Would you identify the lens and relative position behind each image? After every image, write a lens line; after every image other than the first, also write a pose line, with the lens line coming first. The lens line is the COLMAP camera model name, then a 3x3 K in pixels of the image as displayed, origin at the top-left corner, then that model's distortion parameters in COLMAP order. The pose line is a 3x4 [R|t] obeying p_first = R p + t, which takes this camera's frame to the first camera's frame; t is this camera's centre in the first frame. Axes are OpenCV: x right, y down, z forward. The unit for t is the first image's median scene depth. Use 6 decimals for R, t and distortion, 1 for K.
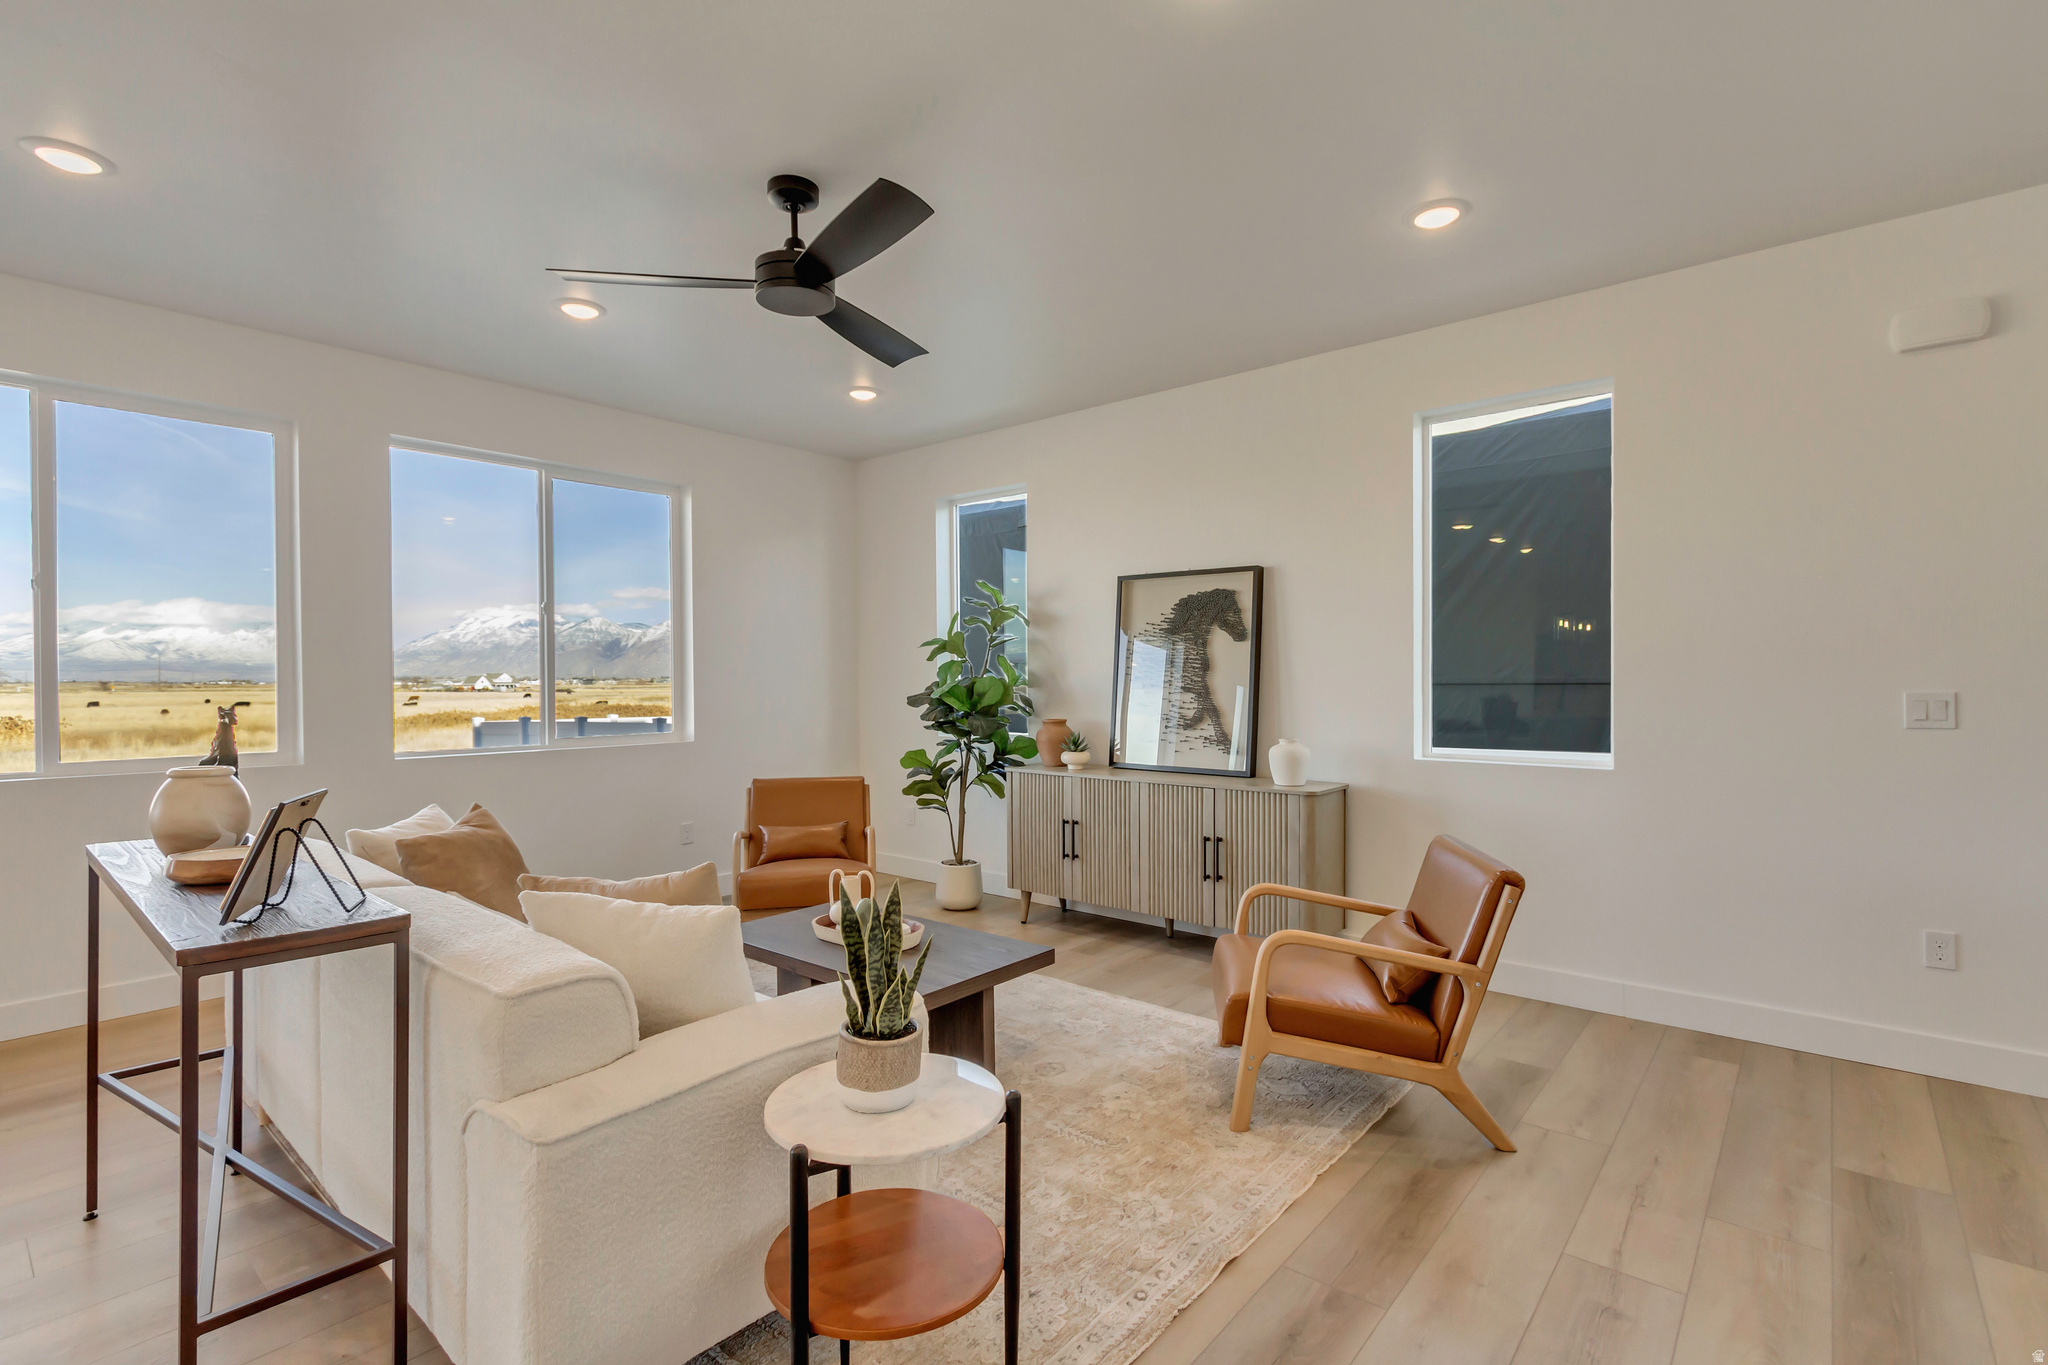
lens RADIAL K [[937.1, 0, 1028.5], [0, 937.1, 688.2], [0, 0, 1]] dist [0.000489, -0.000434]
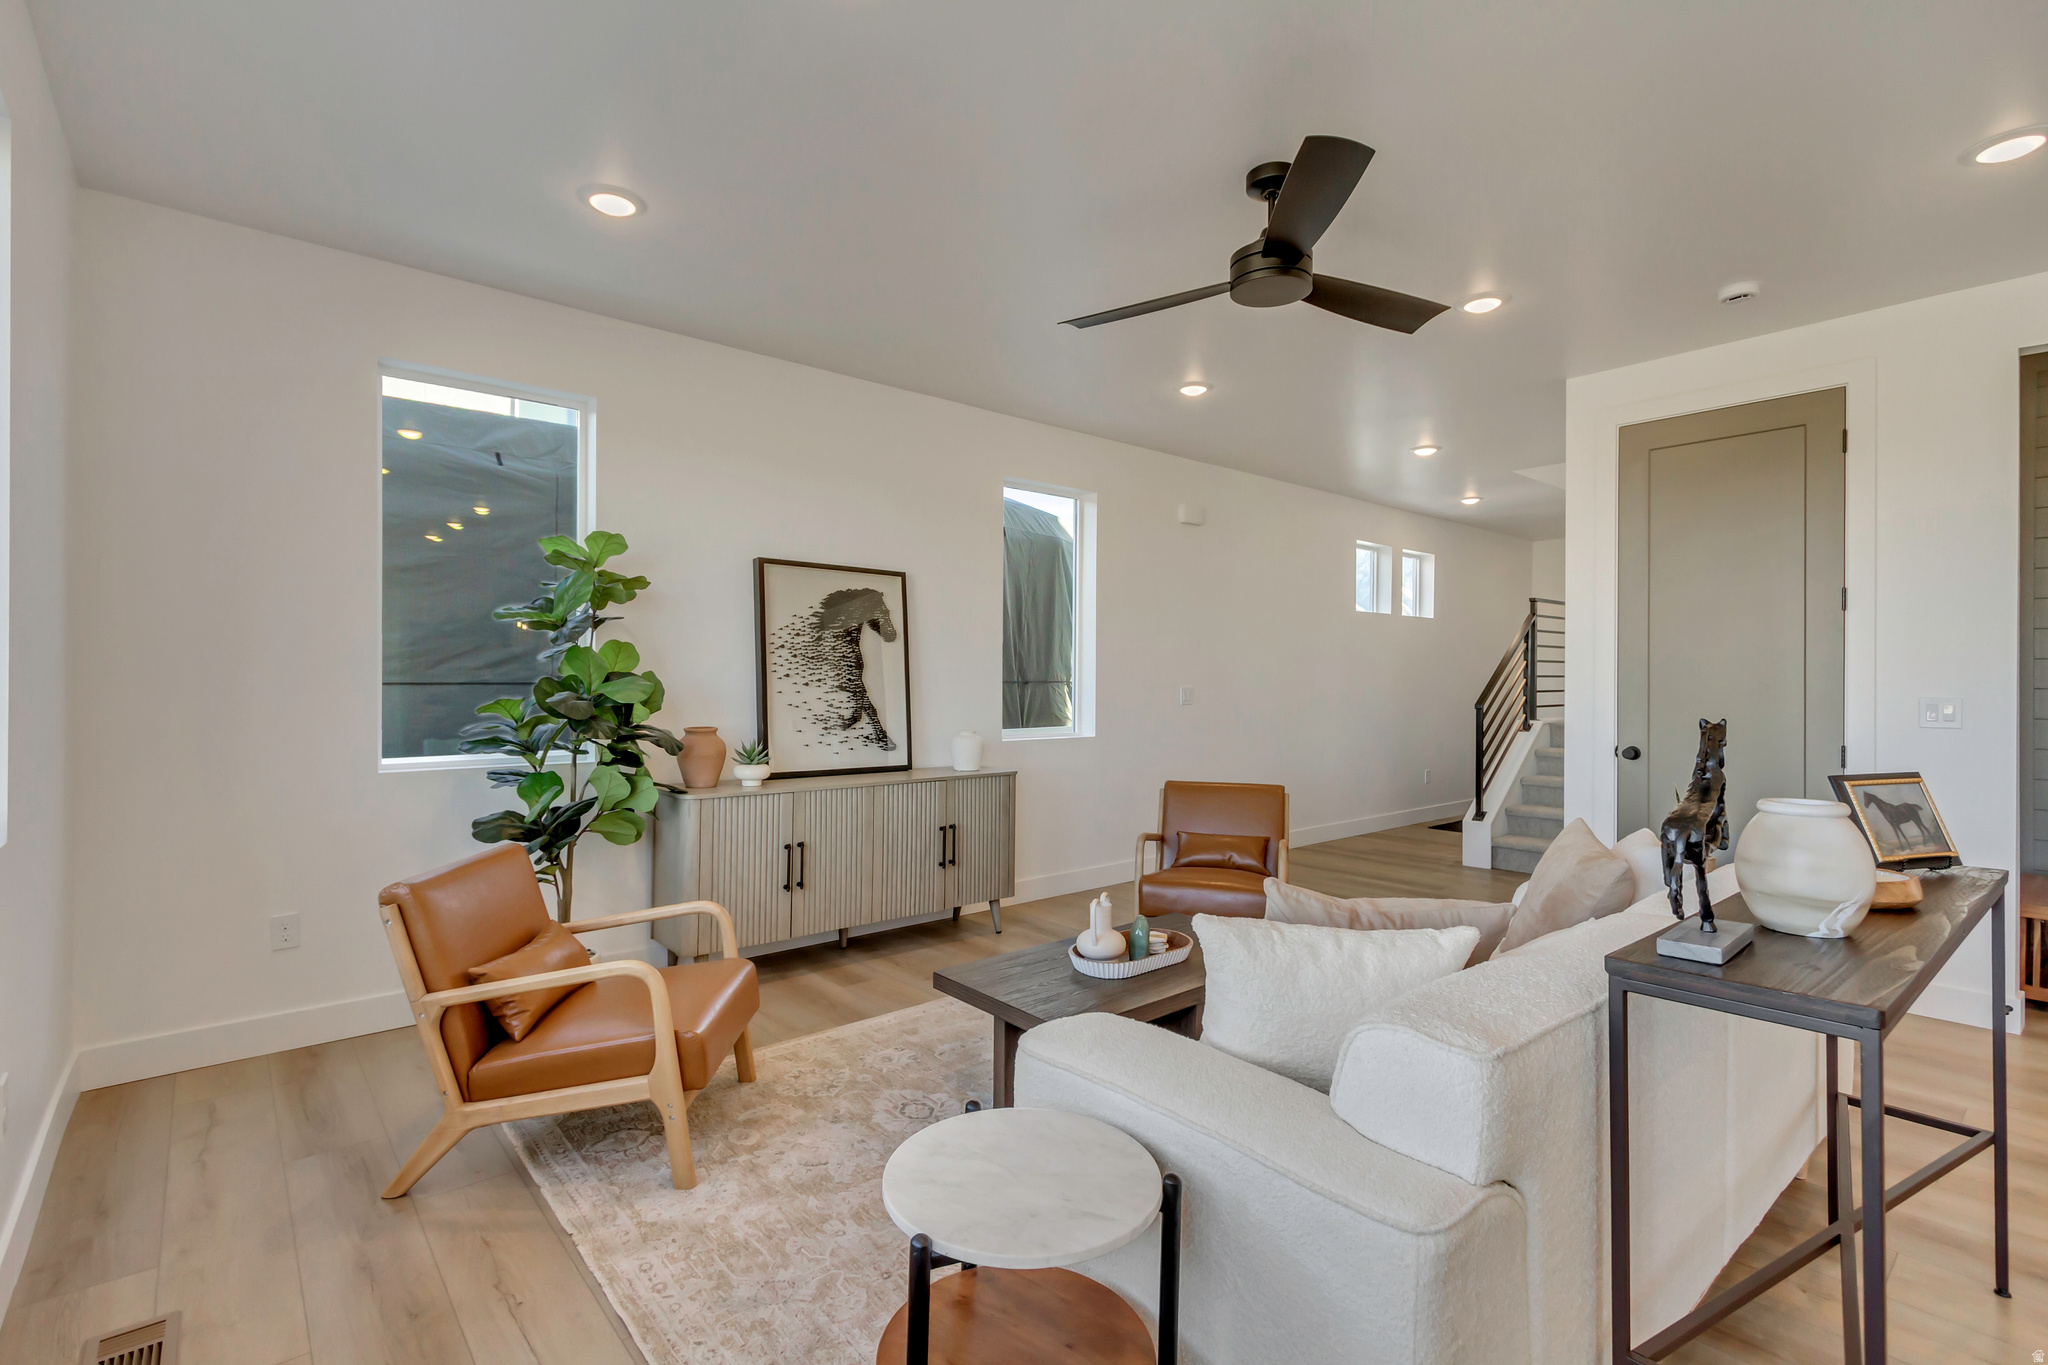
lens RADIAL K [[952.5, 0, 1020.5], [0, 952.5, 679.3], [0, 0, 1]] dist [0.004615, -0.000031]
pose [[0.159399, 0.000790, 0.987214, -0.782435], [0.008464, 0.999962, -0.002167, -0.004230], [-0.987178, 0.008701, 0.159386, 0.669816]]
